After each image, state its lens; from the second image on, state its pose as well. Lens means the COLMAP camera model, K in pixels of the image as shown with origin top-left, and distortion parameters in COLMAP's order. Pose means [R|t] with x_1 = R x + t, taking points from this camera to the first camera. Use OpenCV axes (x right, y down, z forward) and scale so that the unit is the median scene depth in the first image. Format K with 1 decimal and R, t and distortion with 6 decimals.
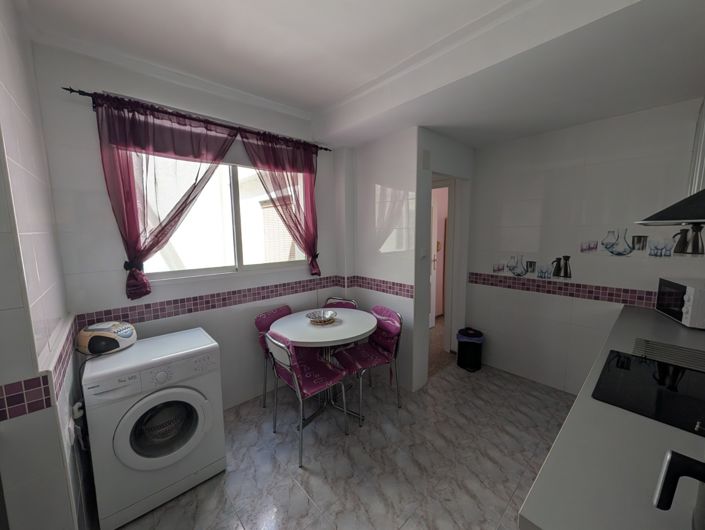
lens RADIAL K [[271.5, 0, 354.1], [0, 271.5, 266.0], [0, 0, 1]] dist [0.000336, -0.000041]
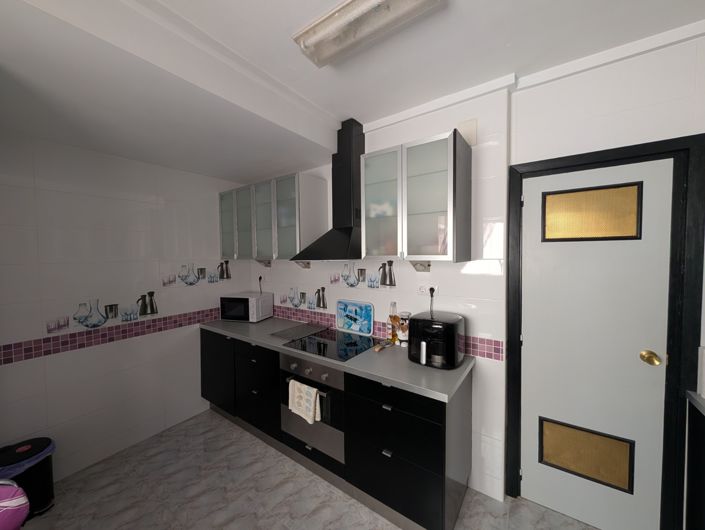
lens RADIAL K [[271.5, 0, 352.9], [0, 271.5, 263.8], [0, 0, 1]] dist [0.000336, -0.000041]
pose [[-0.235299, -0.026218, 0.971569, -0.333268], [0.134529, 0.989135, 0.059272, -0.098070], [-0.962568, 0.144651, -0.229216, 0.521175]]
